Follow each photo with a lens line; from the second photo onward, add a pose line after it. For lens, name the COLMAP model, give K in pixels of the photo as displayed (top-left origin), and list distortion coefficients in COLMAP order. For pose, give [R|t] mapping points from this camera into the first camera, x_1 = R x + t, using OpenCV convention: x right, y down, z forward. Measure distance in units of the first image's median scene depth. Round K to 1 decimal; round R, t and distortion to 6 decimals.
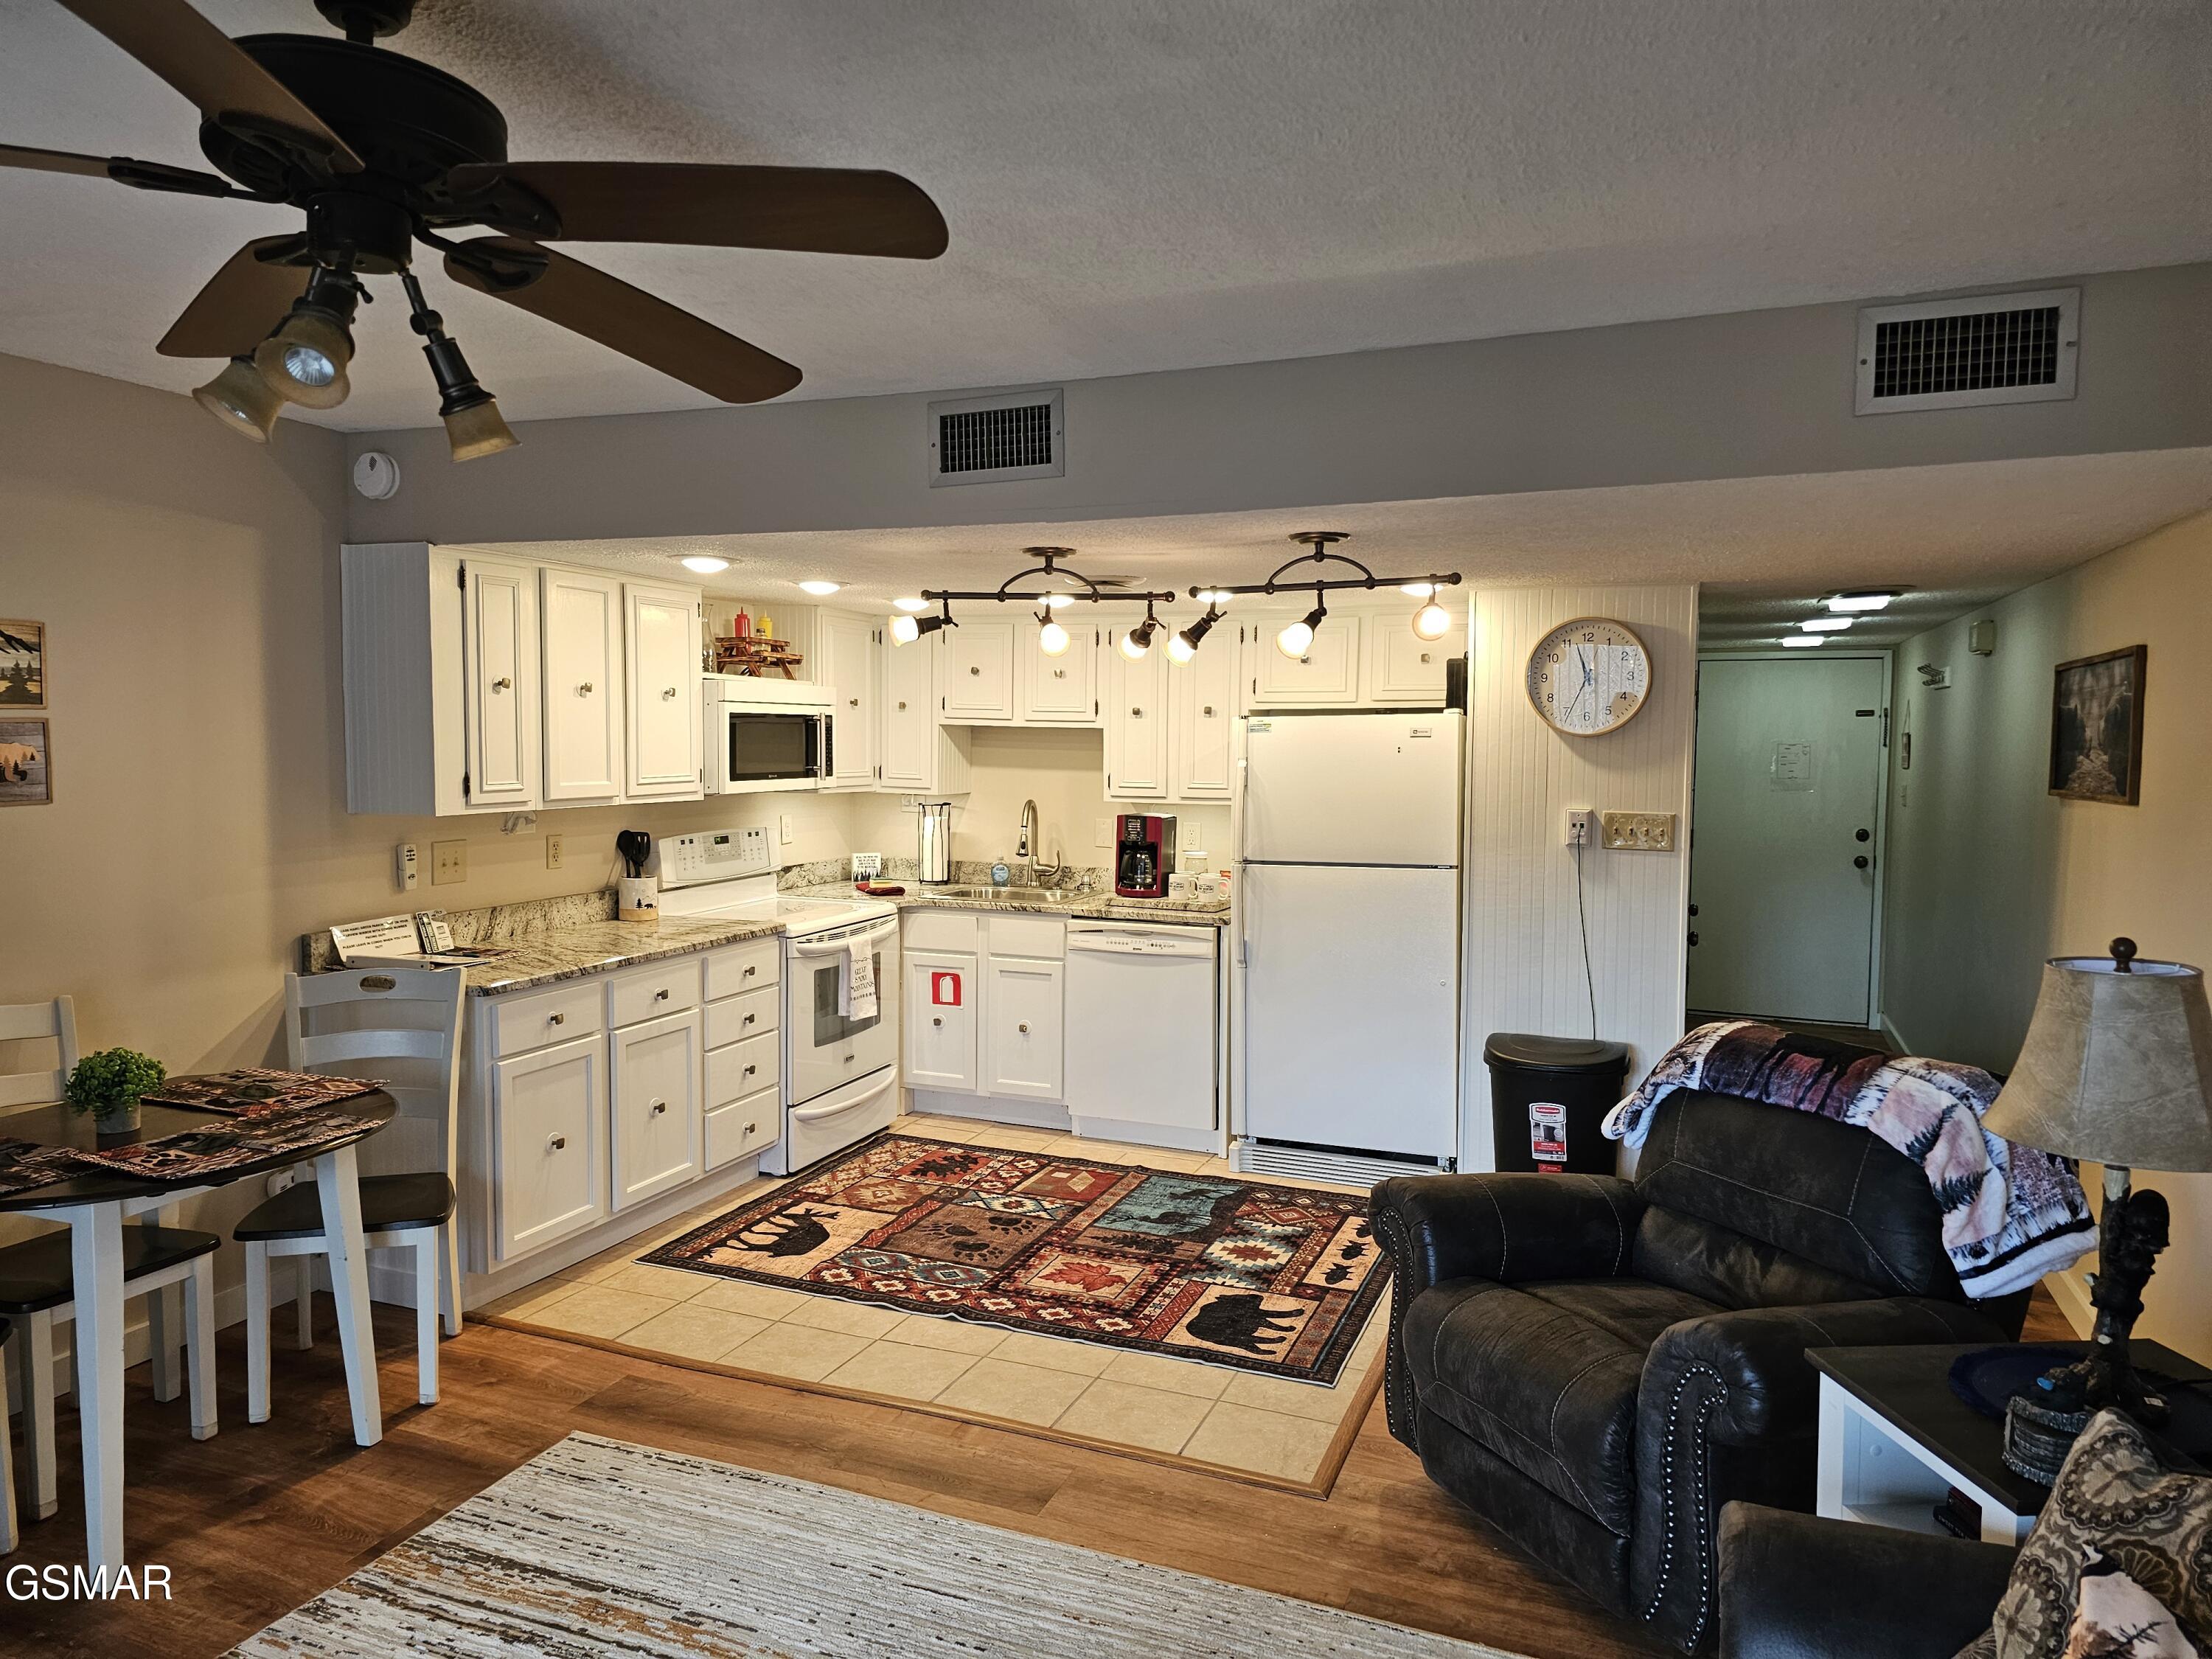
lens RADIAL K [[1477.0, 0, 1084.0], [0, 1477.0, 823.0], [0, 0, 1]] dist [0.075009, -0.062293]
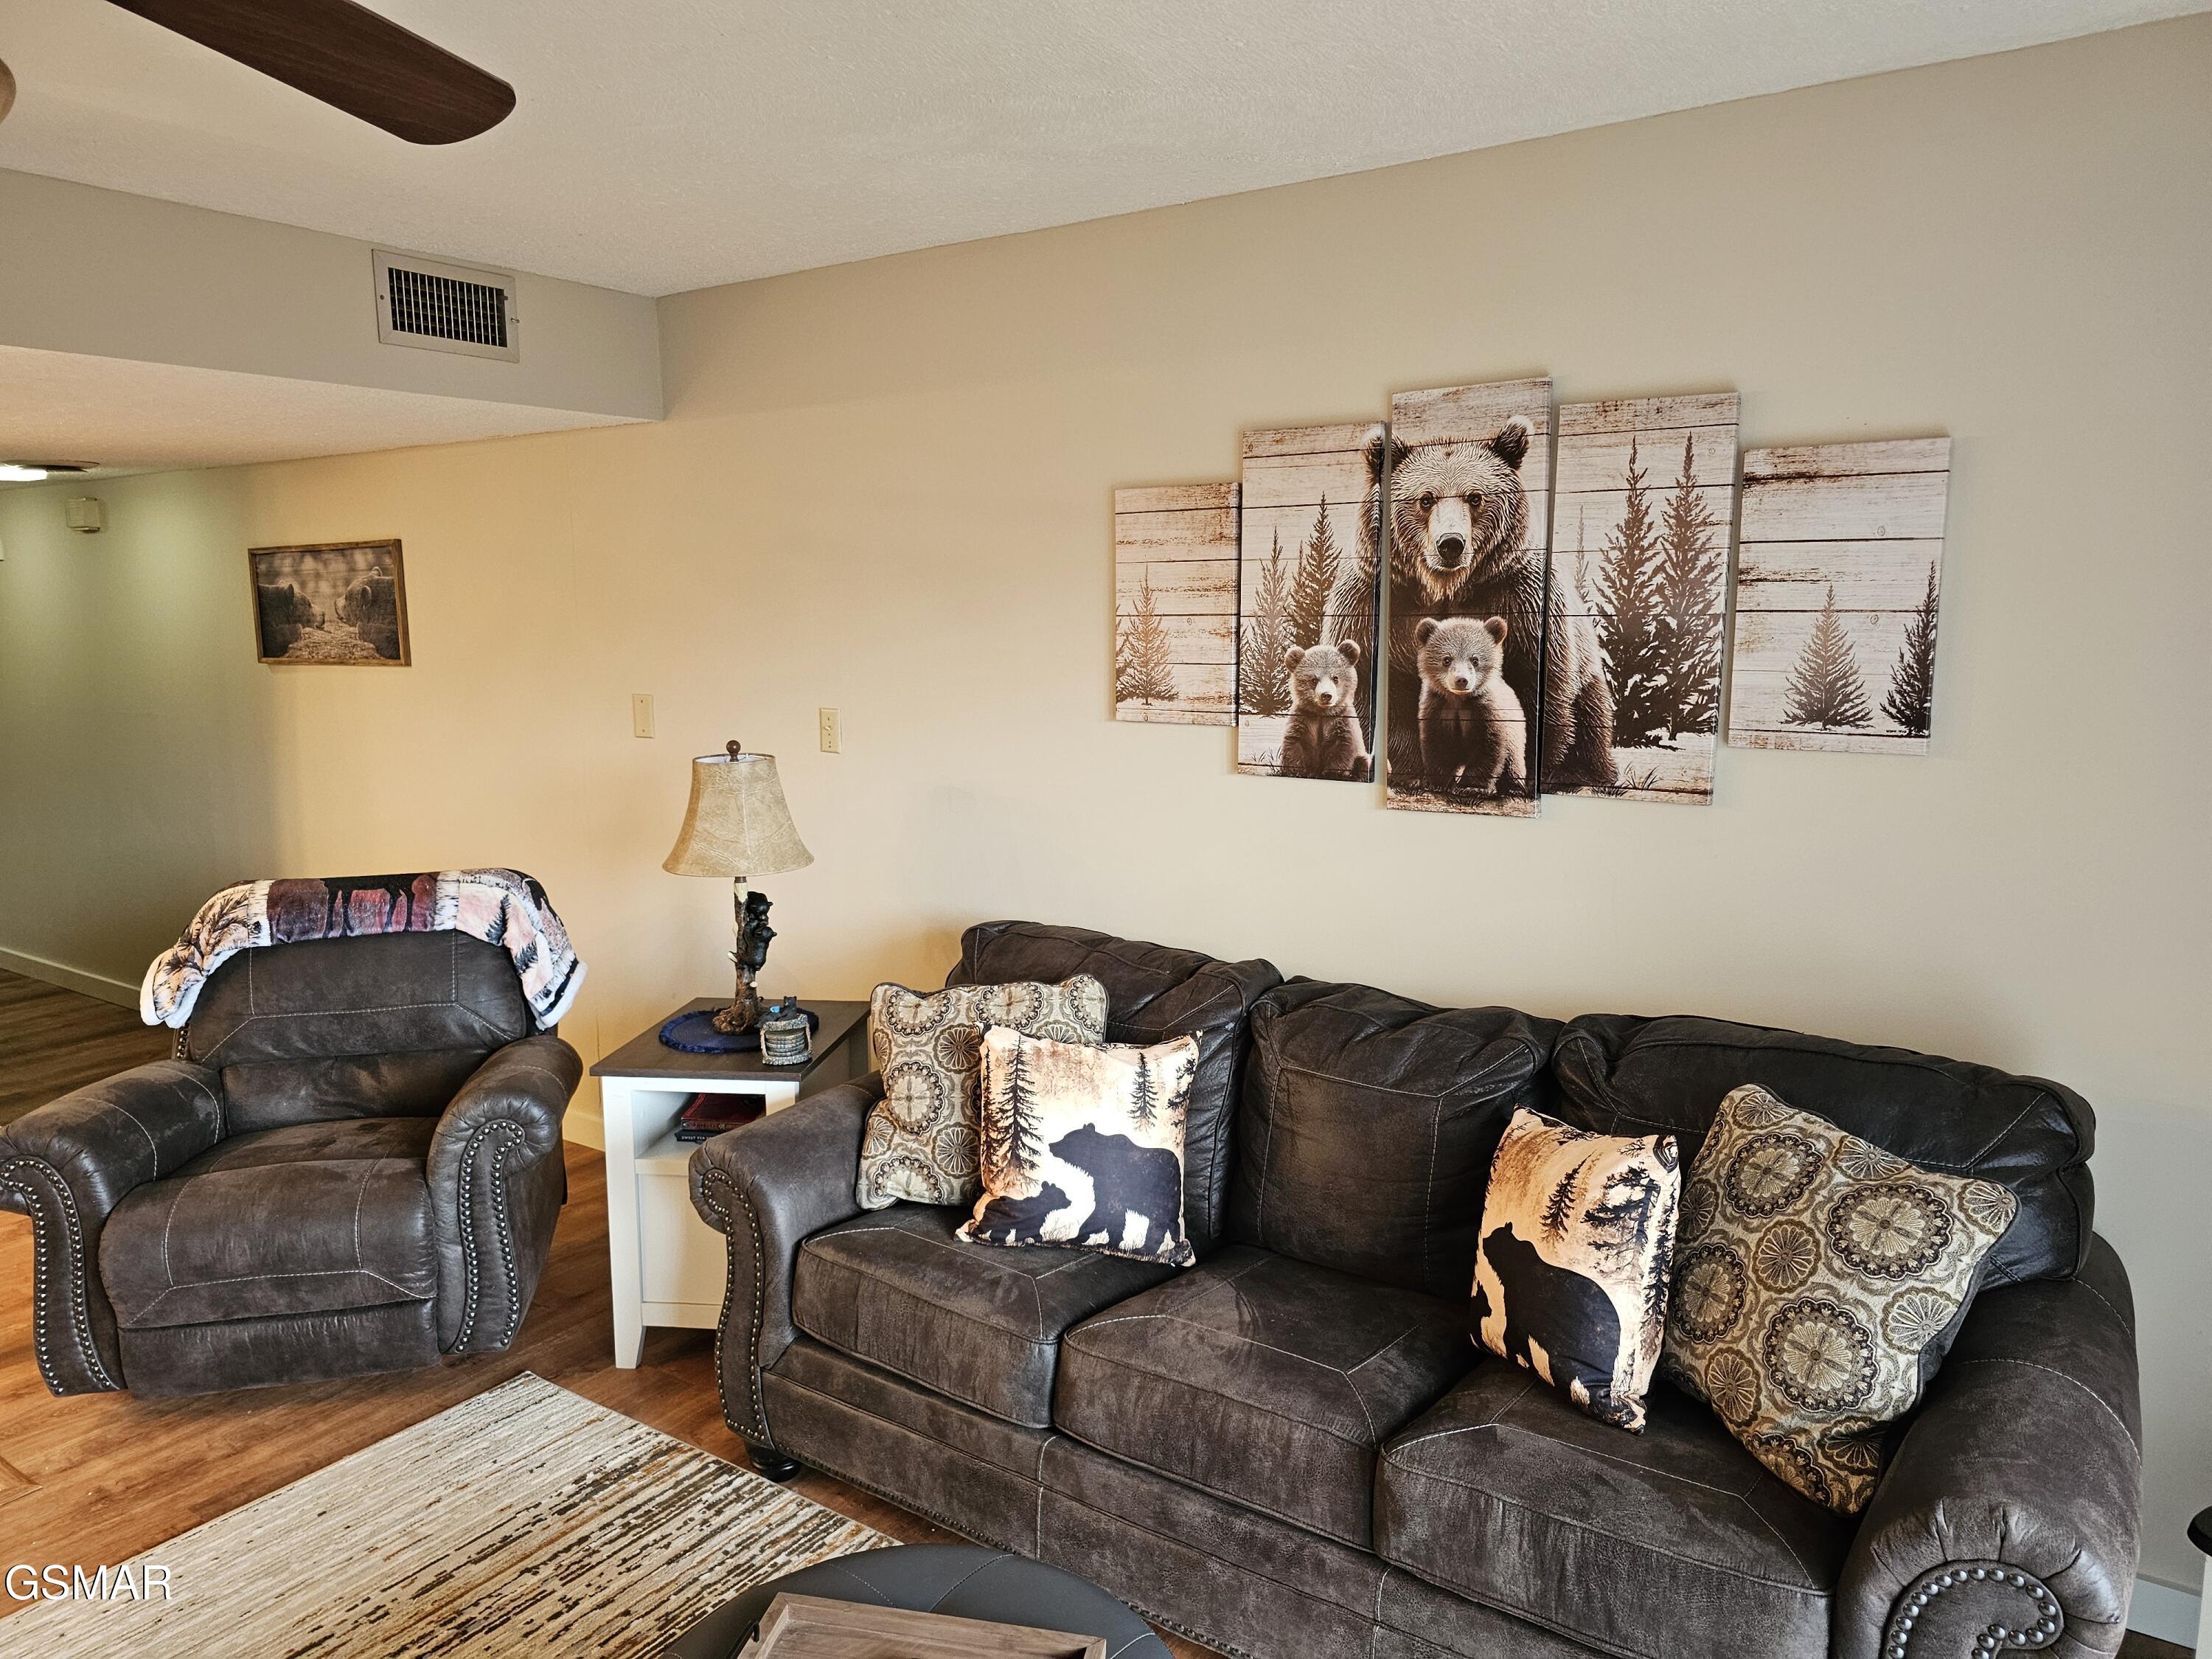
lens RADIAL K [[1461.9, 0, 1128.1], [0, 1461.9, 833.8], [0, 0, 1]] dist [0.069007, -0.047137]
pose [[0.207006, -0.156514, 0.965739, -0.331176], [0.066285, 0.987096, 0.145767, -0.011574], [-0.976092, 0.033840, 0.214709, 0.110203]]
